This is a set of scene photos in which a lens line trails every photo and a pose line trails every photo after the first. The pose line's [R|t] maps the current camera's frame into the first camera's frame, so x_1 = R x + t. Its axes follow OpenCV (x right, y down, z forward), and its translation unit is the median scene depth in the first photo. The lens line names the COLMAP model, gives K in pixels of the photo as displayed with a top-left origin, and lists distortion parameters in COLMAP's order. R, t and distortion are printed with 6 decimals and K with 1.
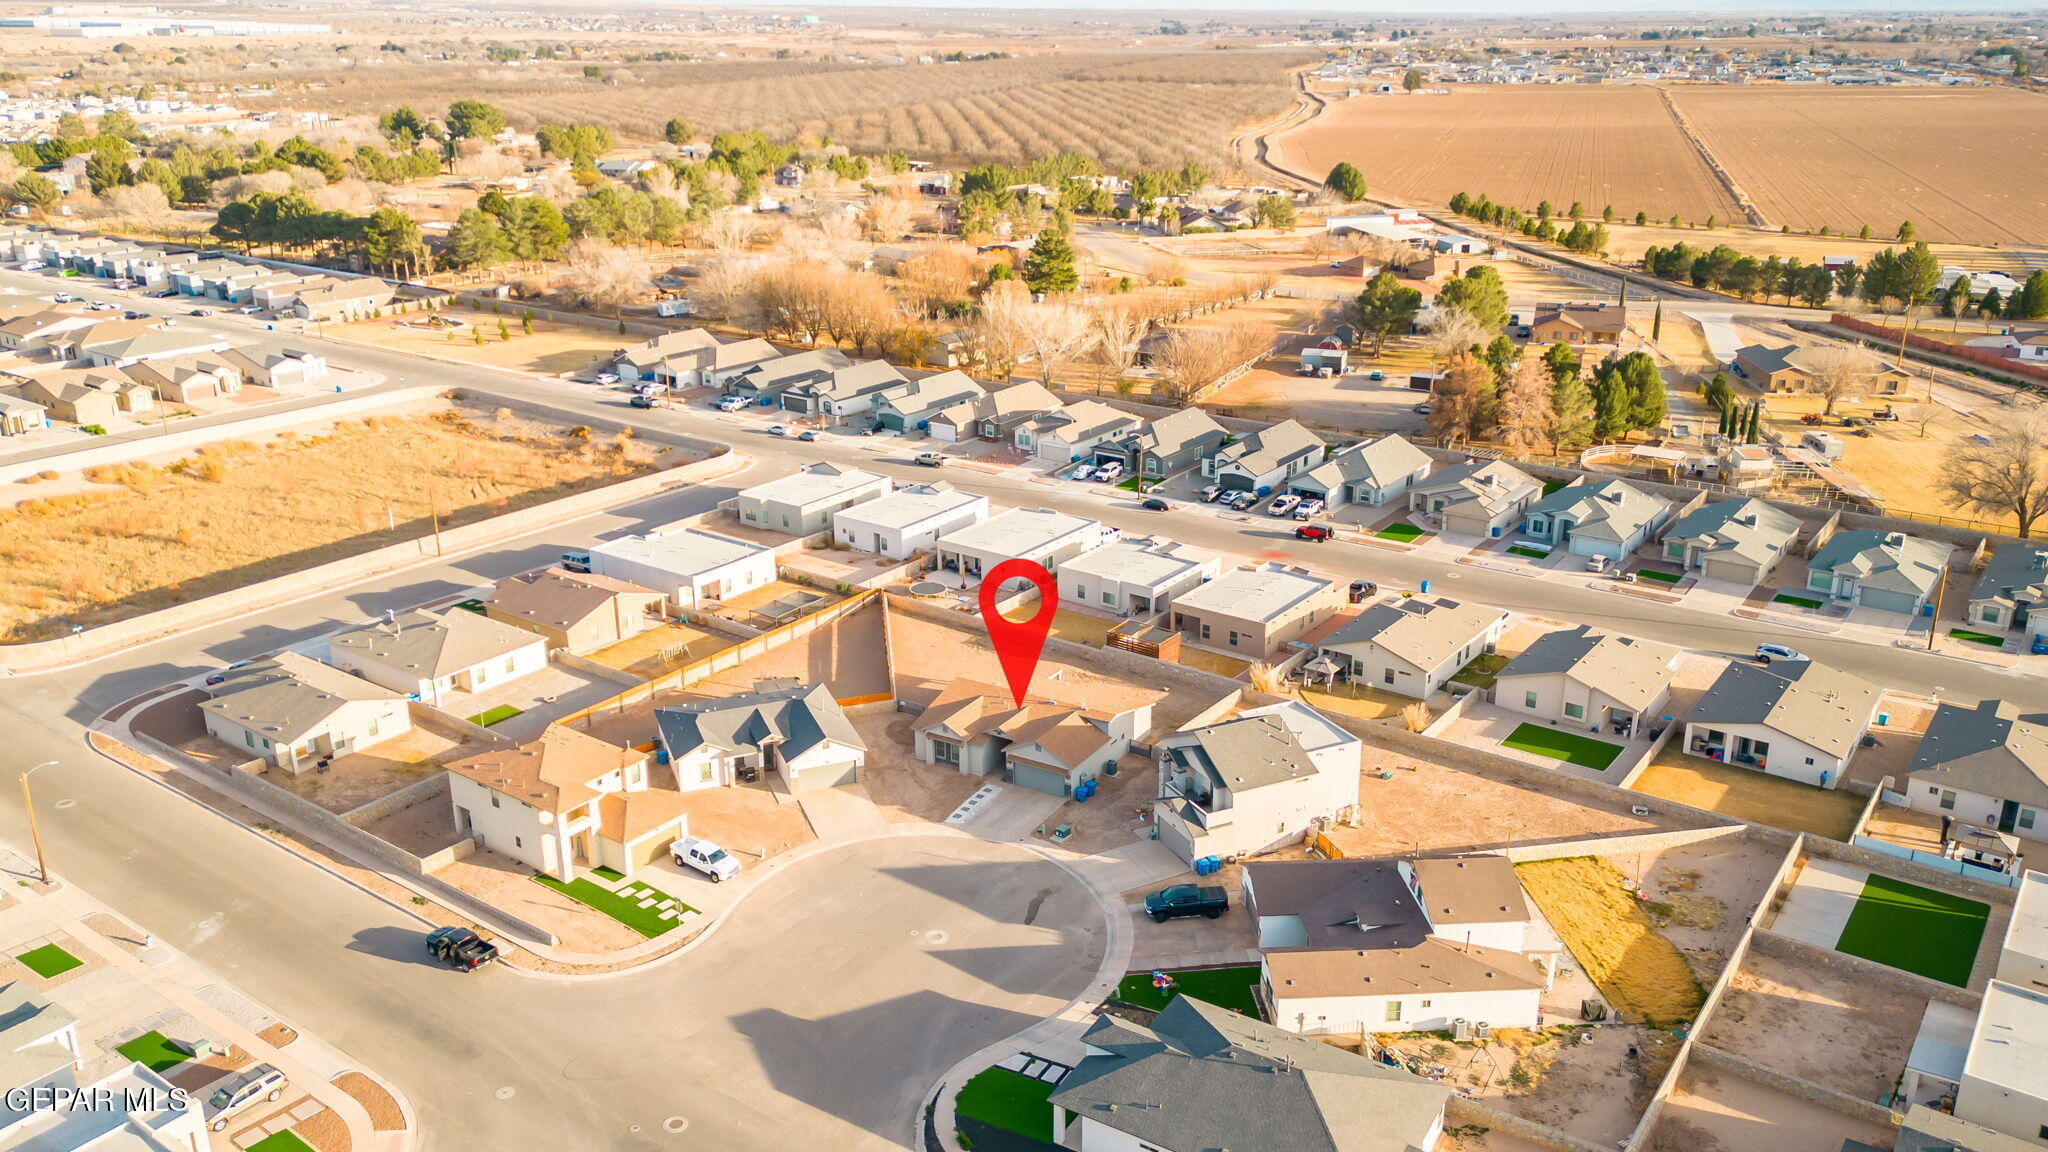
lens RADIAL K [[1568.7, 0, 1024.0], [0, 1568.7, 576.0], [0, 0, 1]] dist [0.144217, -0.217060]
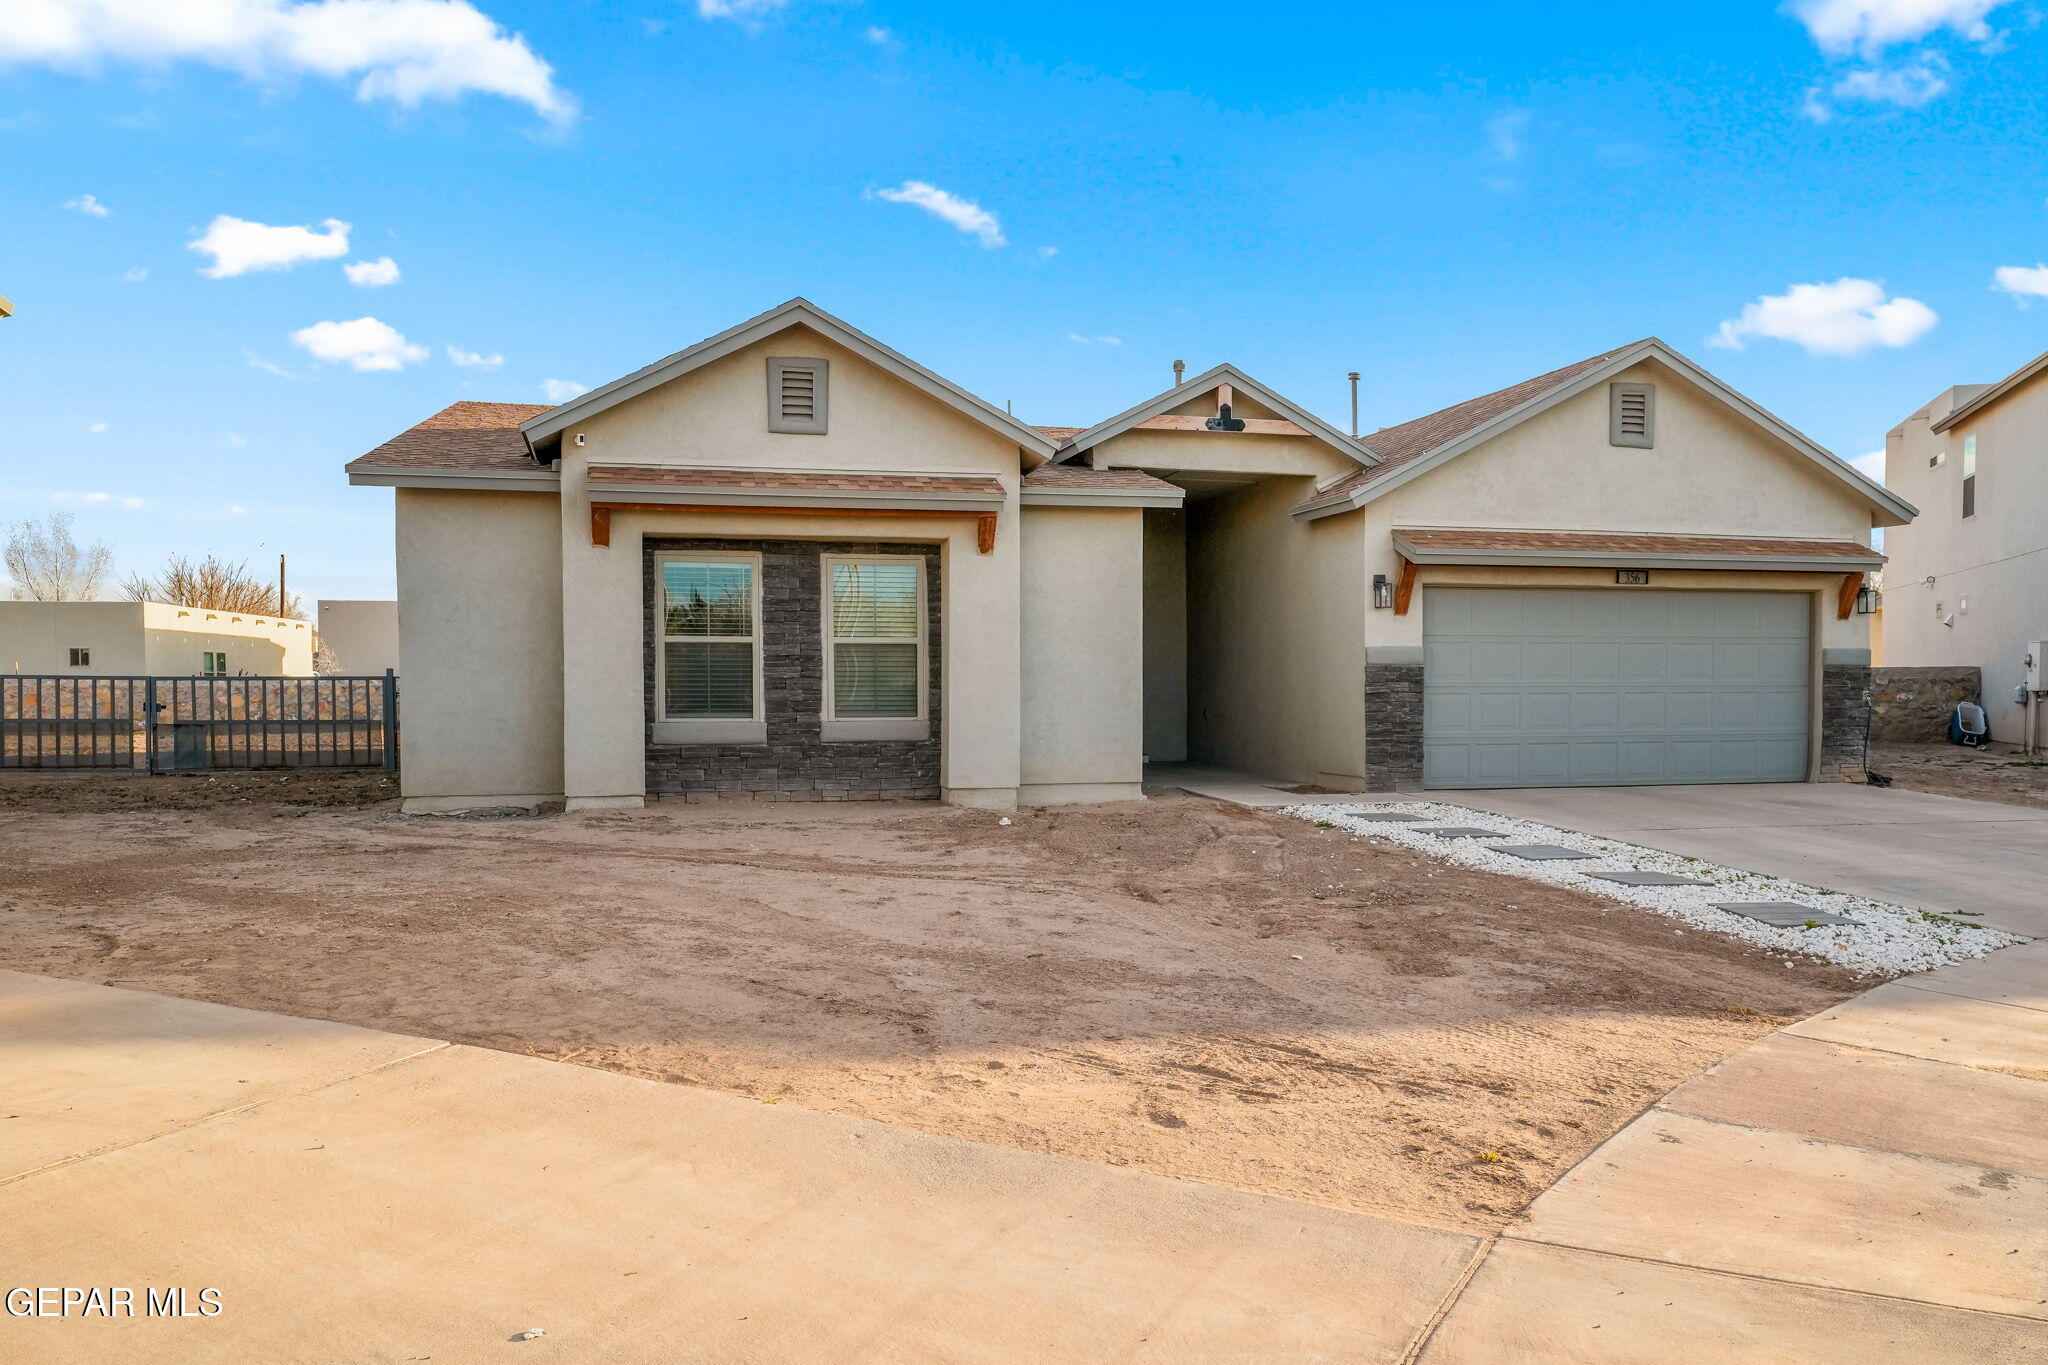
lens RADIAL K [[1500.0, 0, 1043.2], [0, 1500.0, 688.8], [0, 0, 1]] dist [-0.012790, 0.000869]
pose [[0.703344, -0.005180, 0.710830, -0.090520], [0.237785, 0.944082, -0.228401, 0.116761], [-0.669899, 0.329669, 0.665247, 0.757022]]
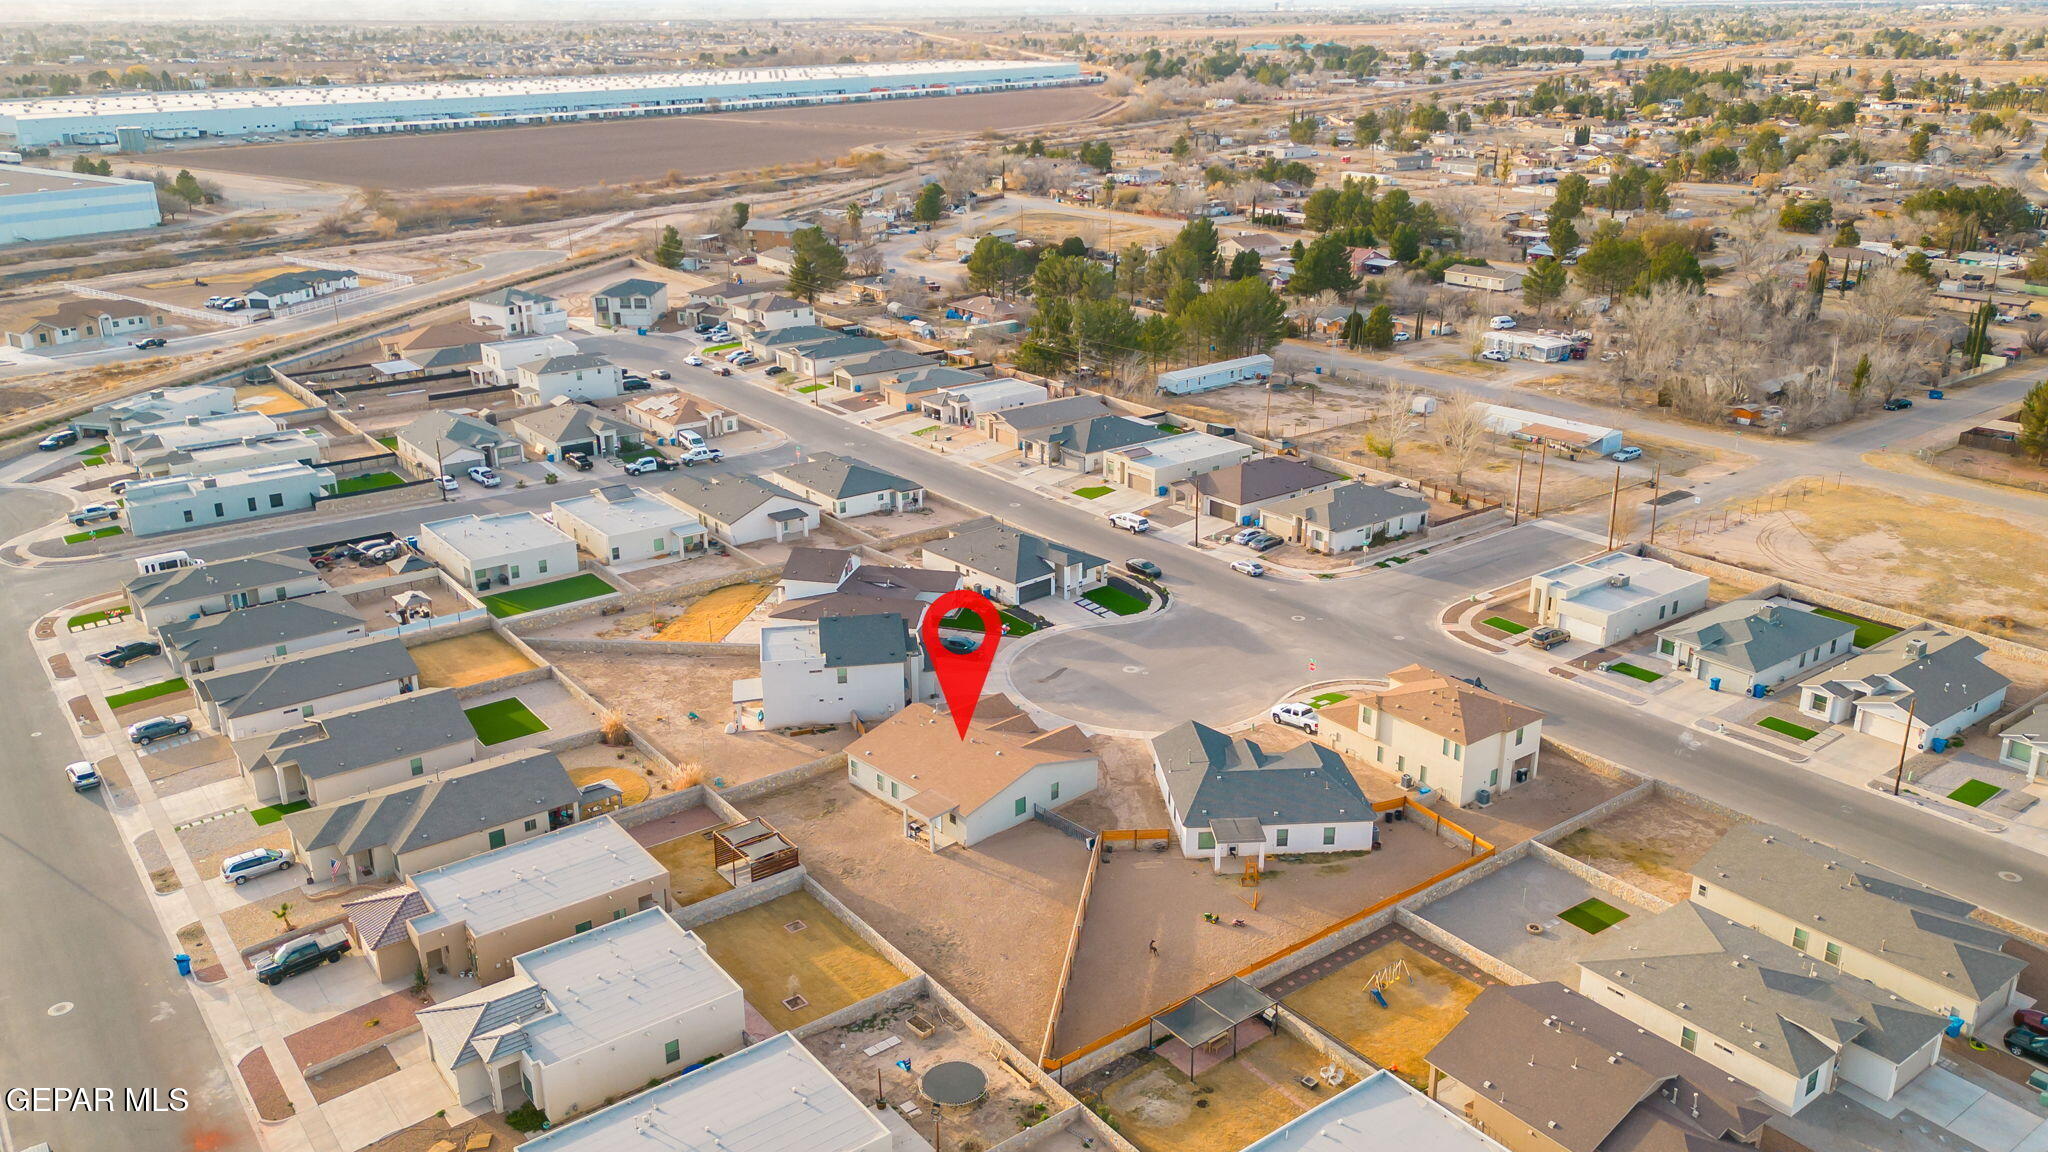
lens RADIAL K [[1568.7, 0, 1024.0], [0, 1568.7, 576.0], [0, 0, 1]] dist [0.144217, -0.217060]
pose [[-0.957687, -0.085176, 0.274920, -0.236023], [0.108444, 0.778018, 0.618812, -0.497428], [-0.266600, 0.622442, -0.735860, 1.377409]]
